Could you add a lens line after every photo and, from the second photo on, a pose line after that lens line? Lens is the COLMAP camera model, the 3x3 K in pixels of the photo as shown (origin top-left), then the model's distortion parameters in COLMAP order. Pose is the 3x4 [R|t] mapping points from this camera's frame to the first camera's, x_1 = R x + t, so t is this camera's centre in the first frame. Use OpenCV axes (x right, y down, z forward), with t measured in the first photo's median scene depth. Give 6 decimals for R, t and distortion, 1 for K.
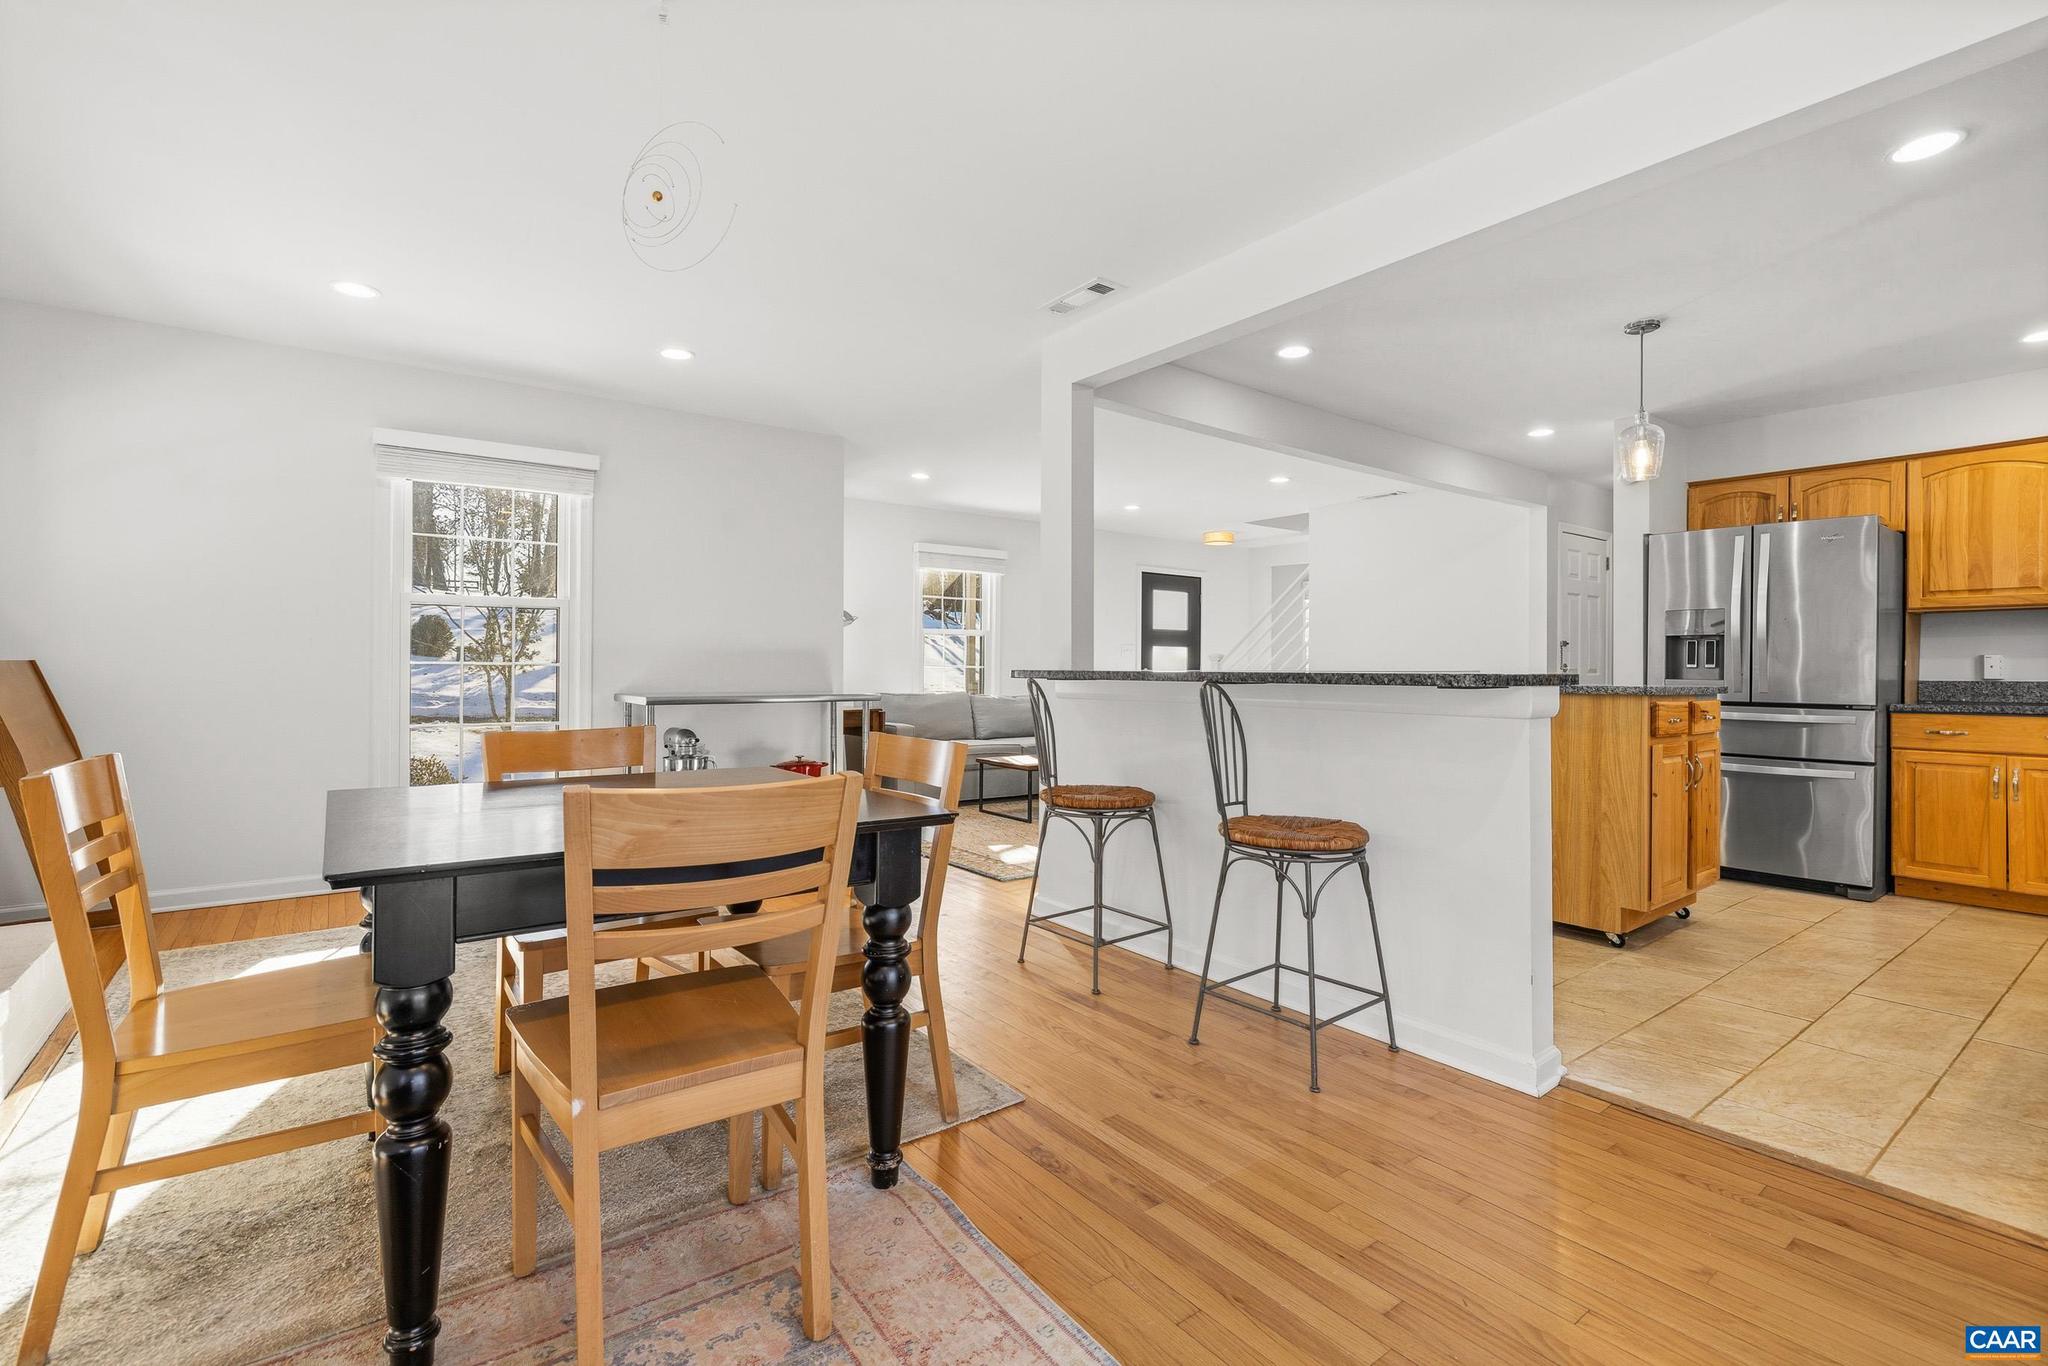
lens RADIAL K [[921.1, 0, 1026.8], [0, 921.1, 664.7], [0, 0, 1]] dist [0.000612, 0.000096]
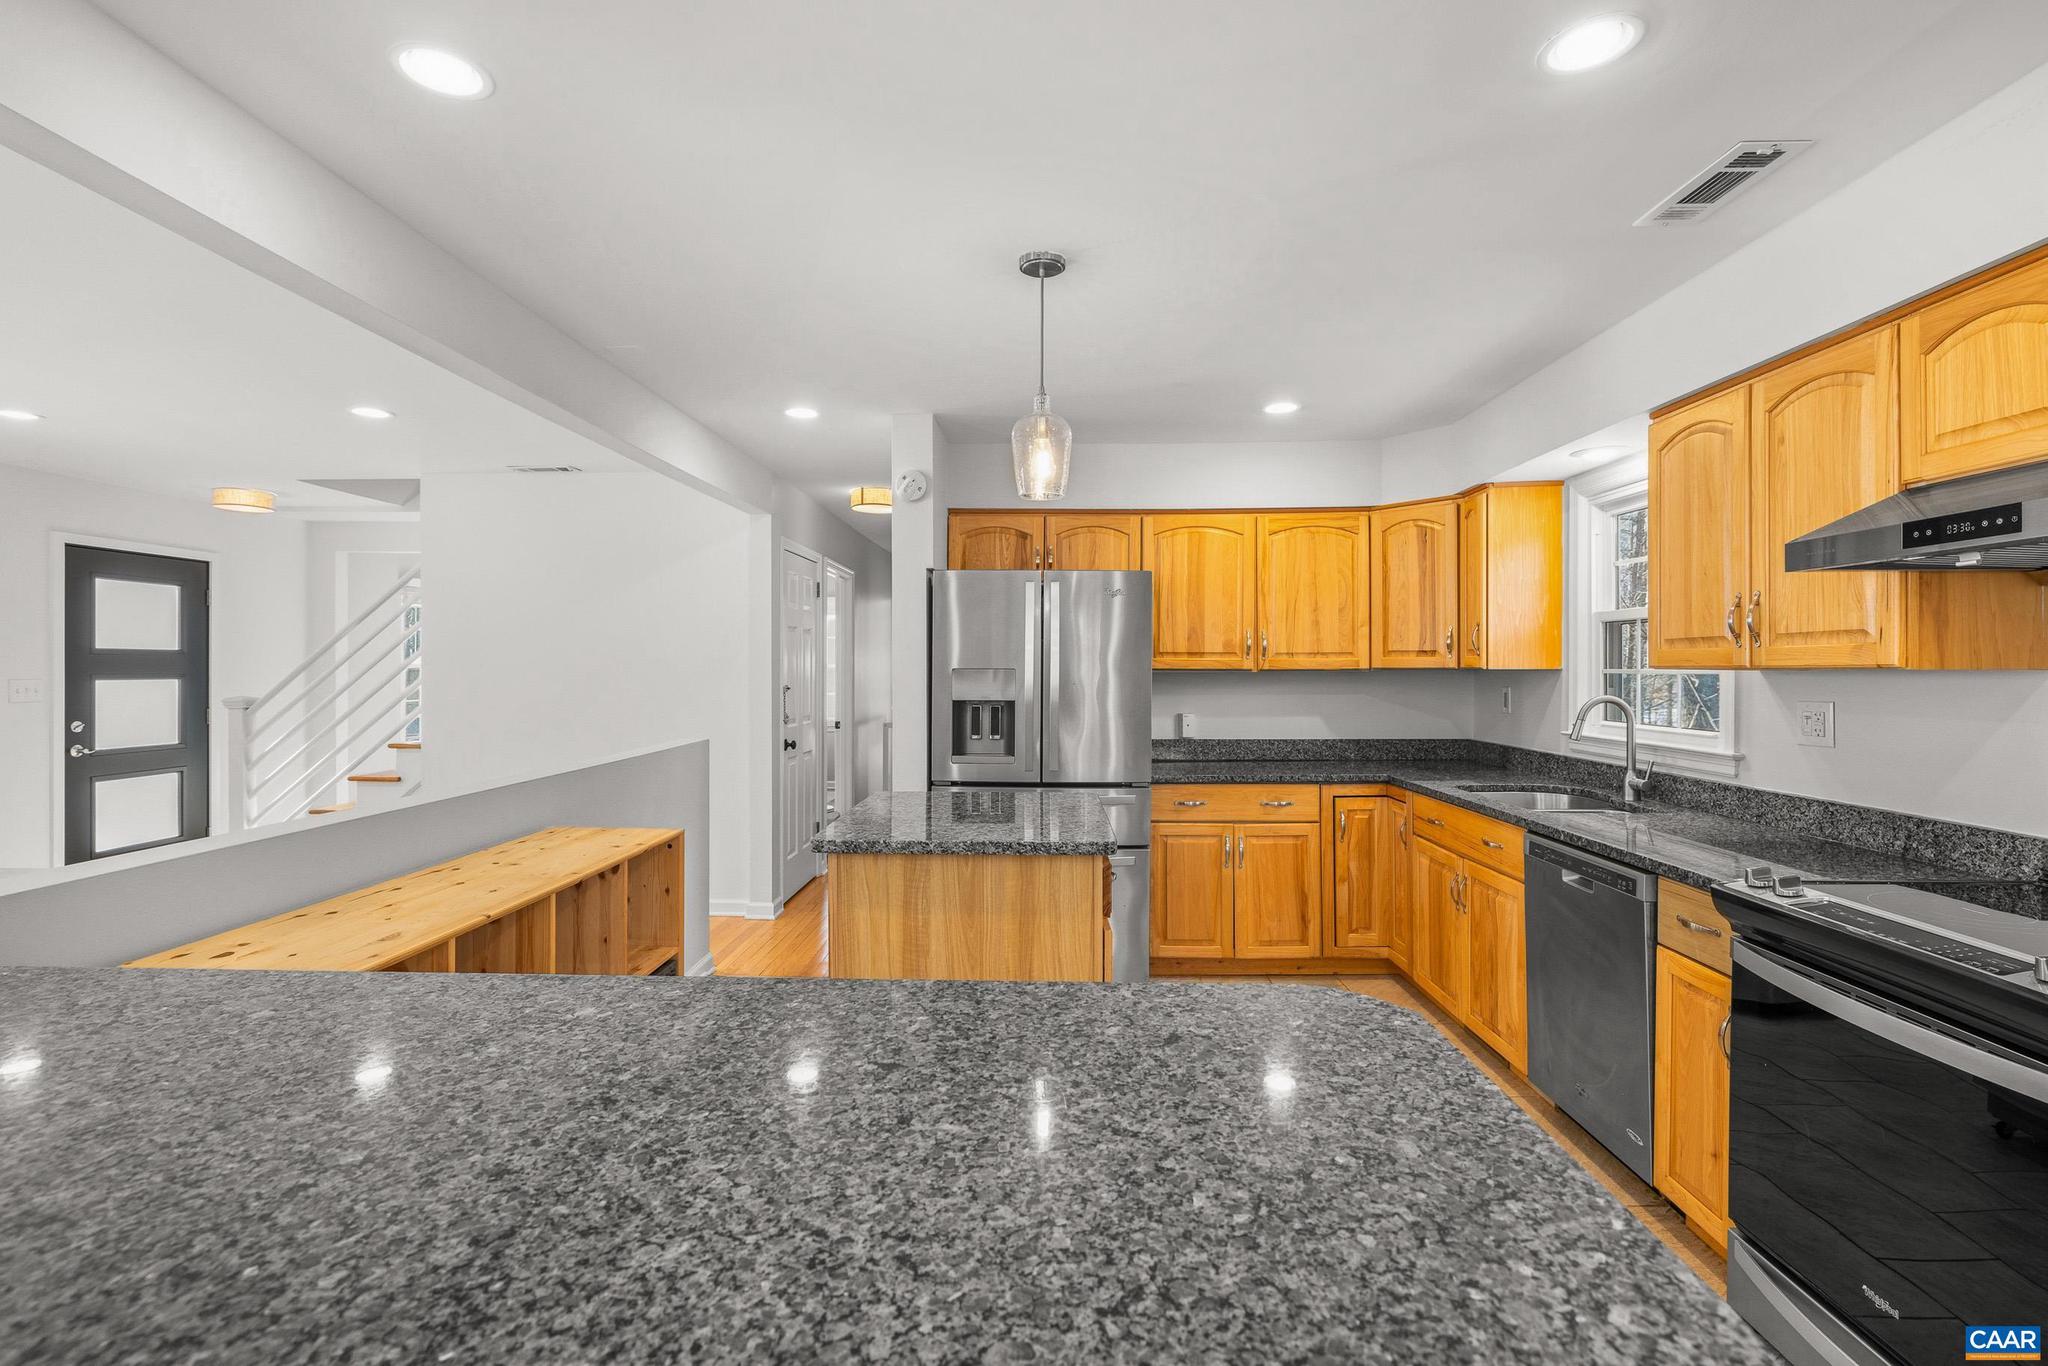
lens RADIAL K [[937.7, 0, 1022.8], [0, 937.7, 669.5], [0, 0, 1]] dist [-0.005164, 0.000199]
pose [[0.630197, -0.008060, 0.776393, 0.119966], [0.000744, 0.999952, 0.009778, -0.071630], [-0.776435, -0.005585, 0.630173, 0.491632]]
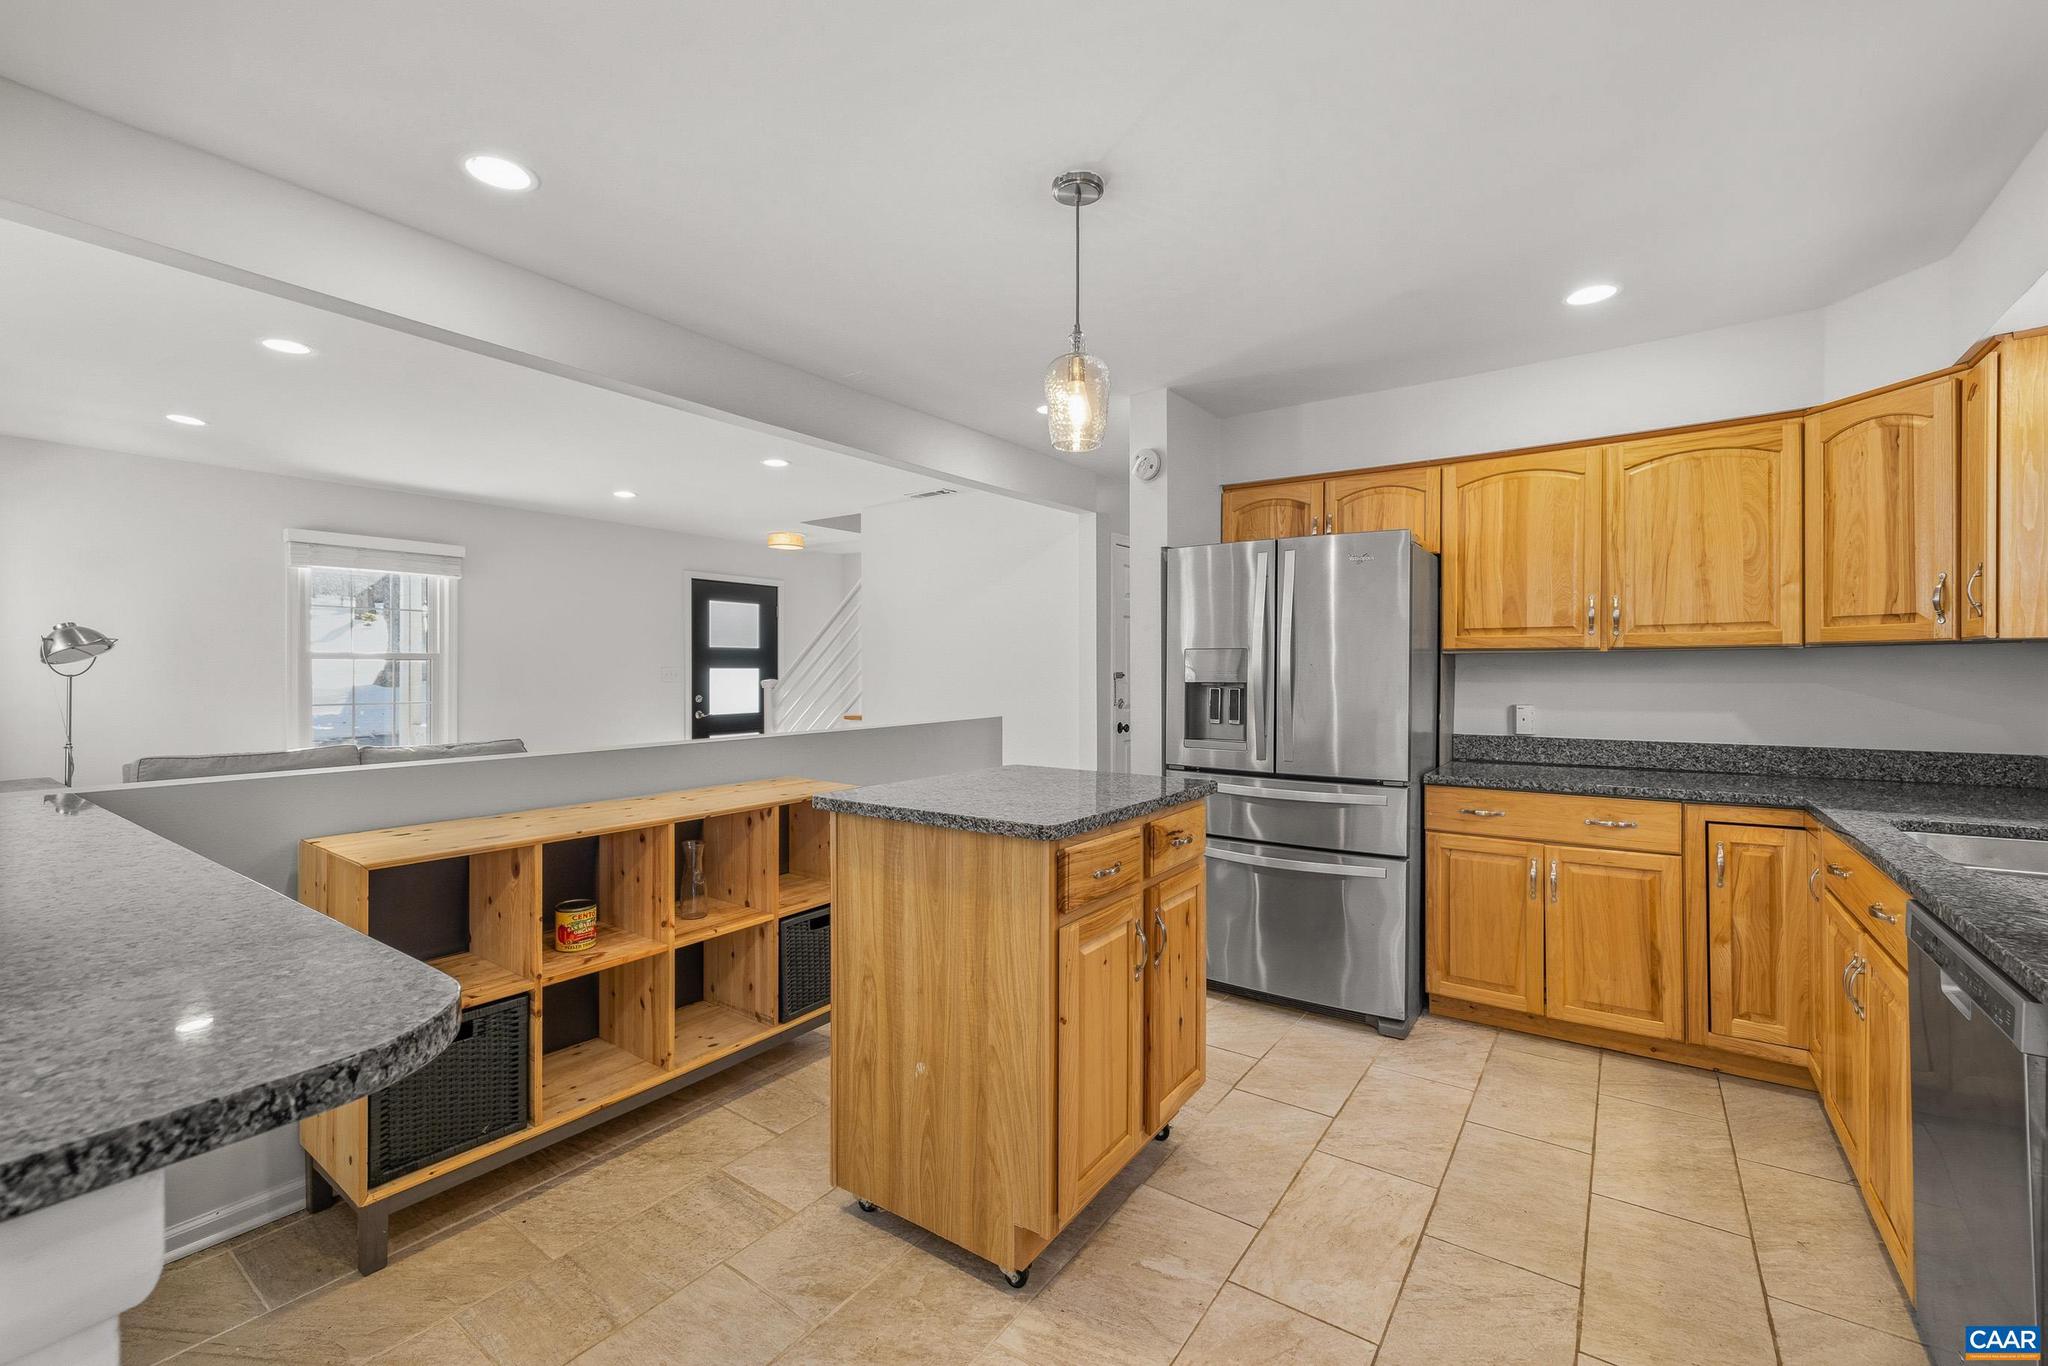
lens RADIAL K [[858.4, 0, 1018.6], [0, 858.4, 674.1], [0, 0, 1]] dist [0.002999, 0.000131]
pose [[0.954543, -0.009065, 0.297934, 0.385636], [0.005676, 0.999909, 0.012239, -0.051659], [-0.298018, -0.009992, 0.954508, 0.401107]]
